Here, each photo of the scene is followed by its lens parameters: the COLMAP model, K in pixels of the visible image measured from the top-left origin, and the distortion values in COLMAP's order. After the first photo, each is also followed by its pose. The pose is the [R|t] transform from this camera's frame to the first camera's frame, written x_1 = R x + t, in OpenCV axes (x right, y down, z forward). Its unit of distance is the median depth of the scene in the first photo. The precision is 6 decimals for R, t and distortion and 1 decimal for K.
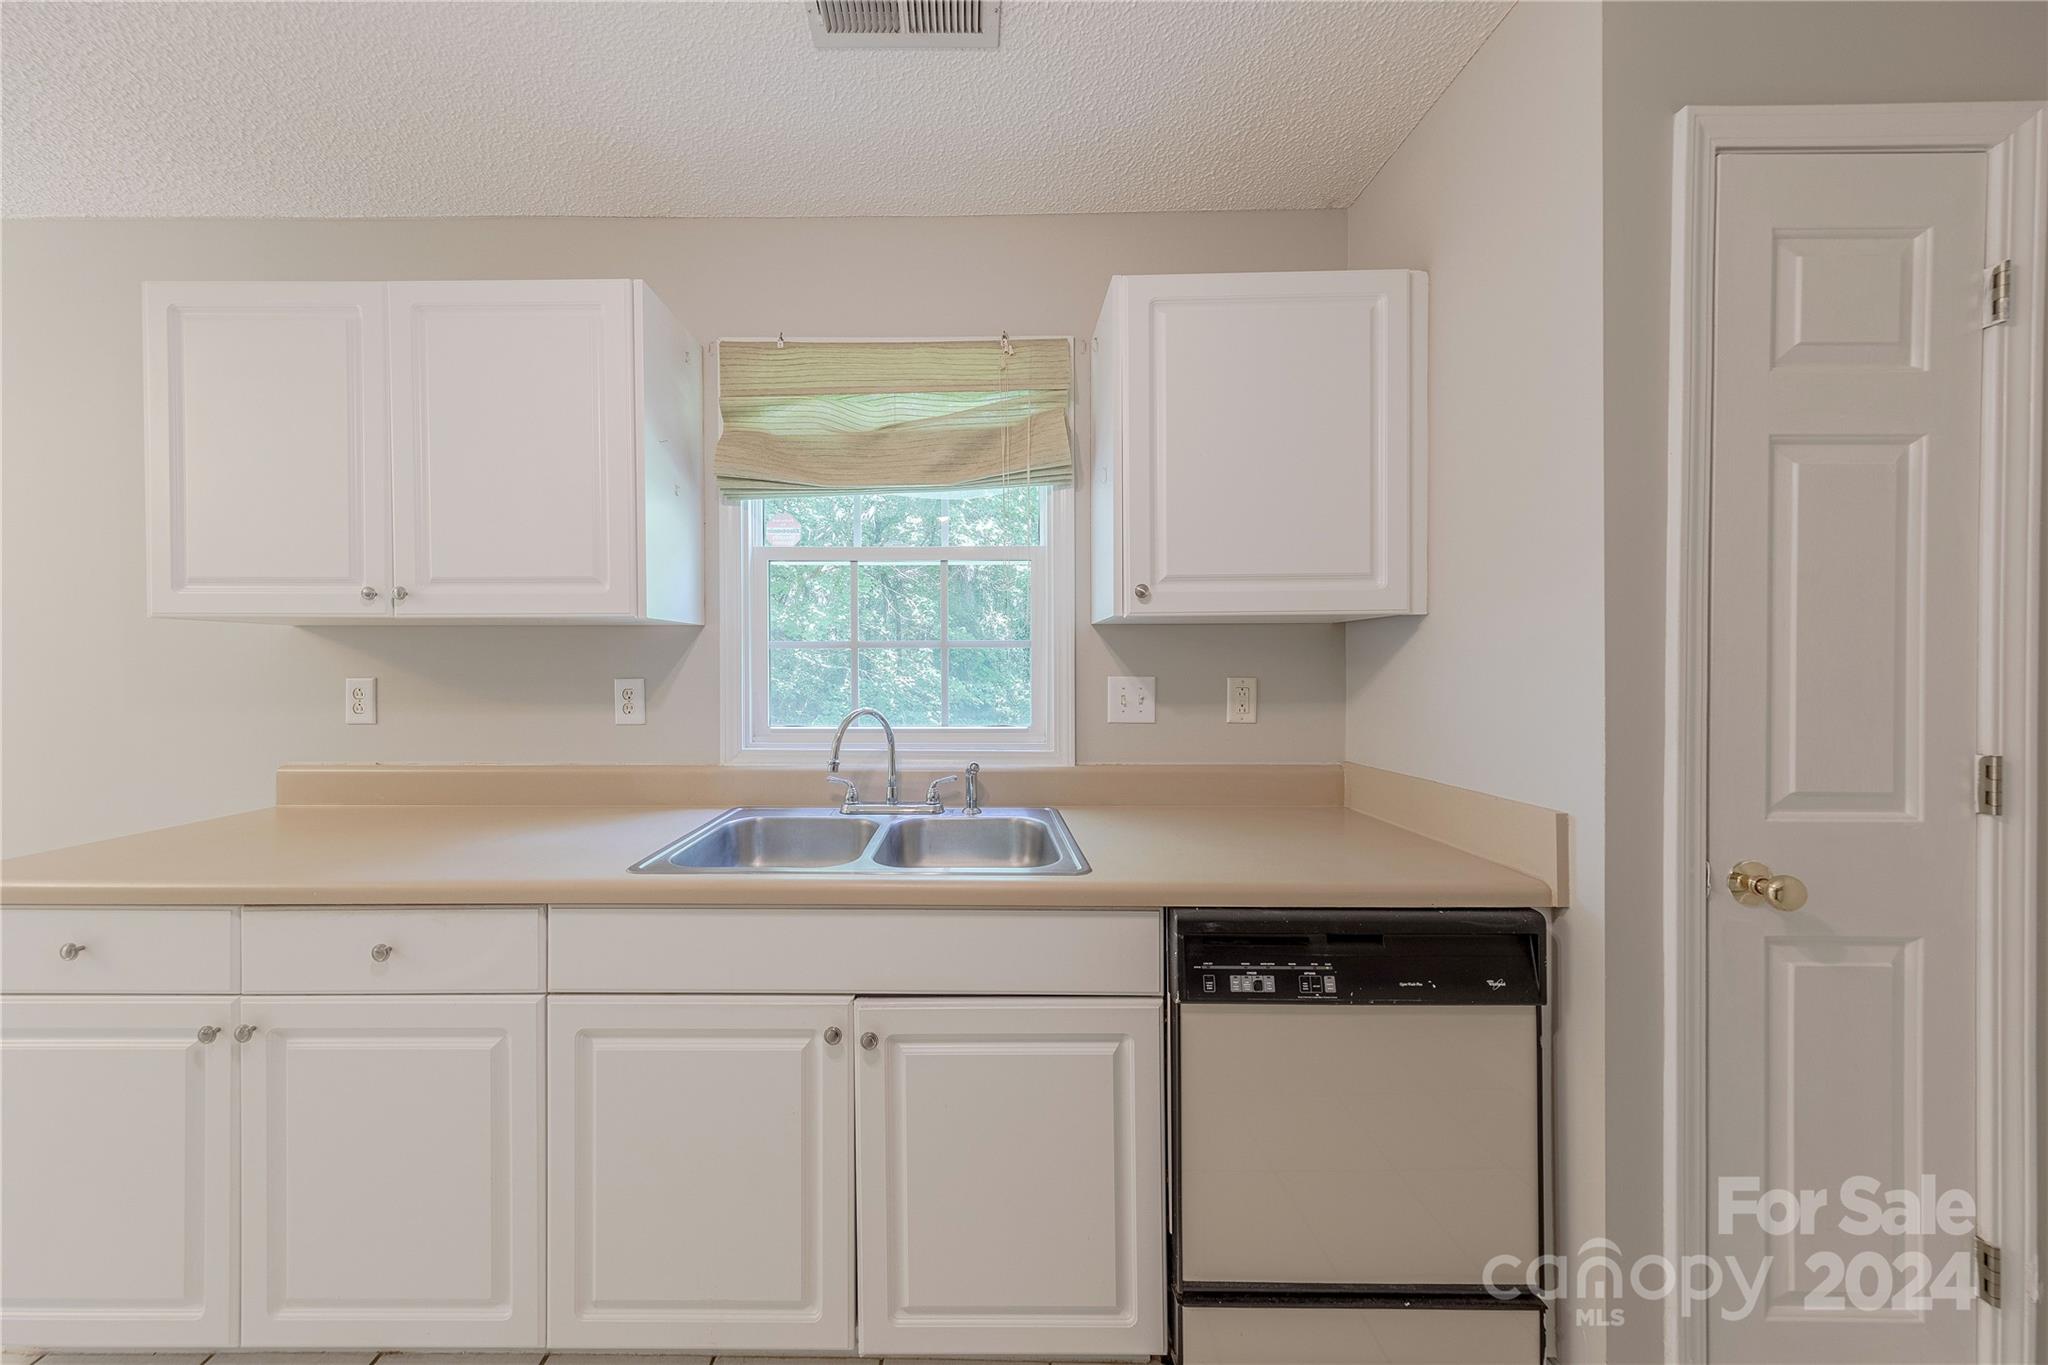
lens RADIAL K [[641.4, 0, 1020.6], [0, 641.4, 685.1], [0, 0, 1]] dist [0.005990, -0.000145]
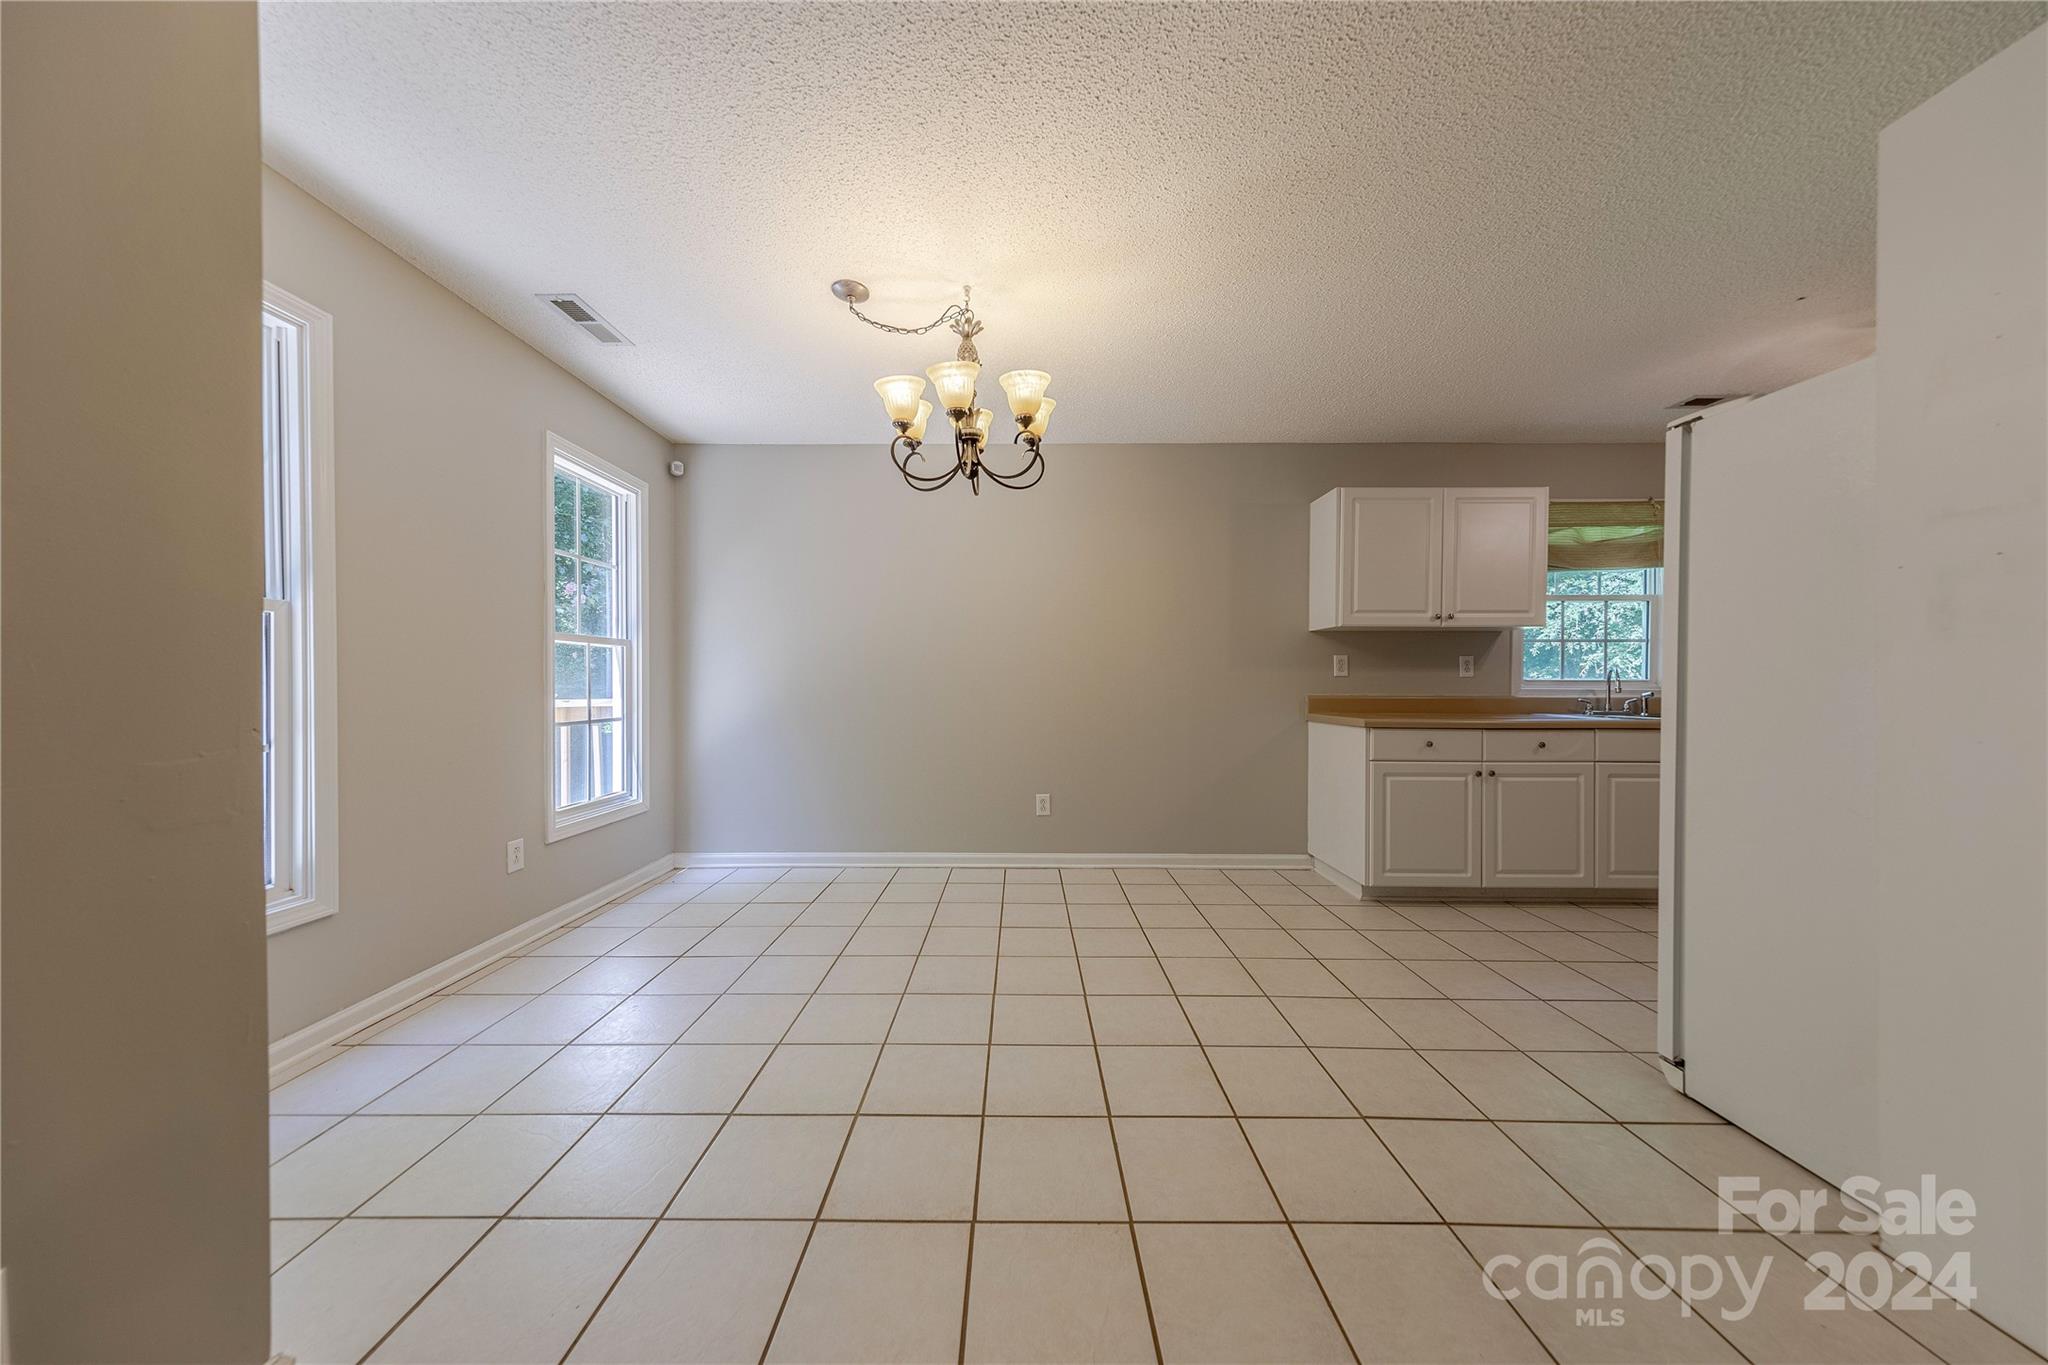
lens RADIAL K [[645.6, 0, 1020.8], [0, 645.6, 706.2], [0, 0, 1]] dist [0.000826, 0.000037]
pose [[0.999921, 0.003924, -0.011960, -2.112031], [-0.003653, 0.999737, 0.022659, 0.117863], [0.012046, -0.022614, 0.999672, -1.219224]]
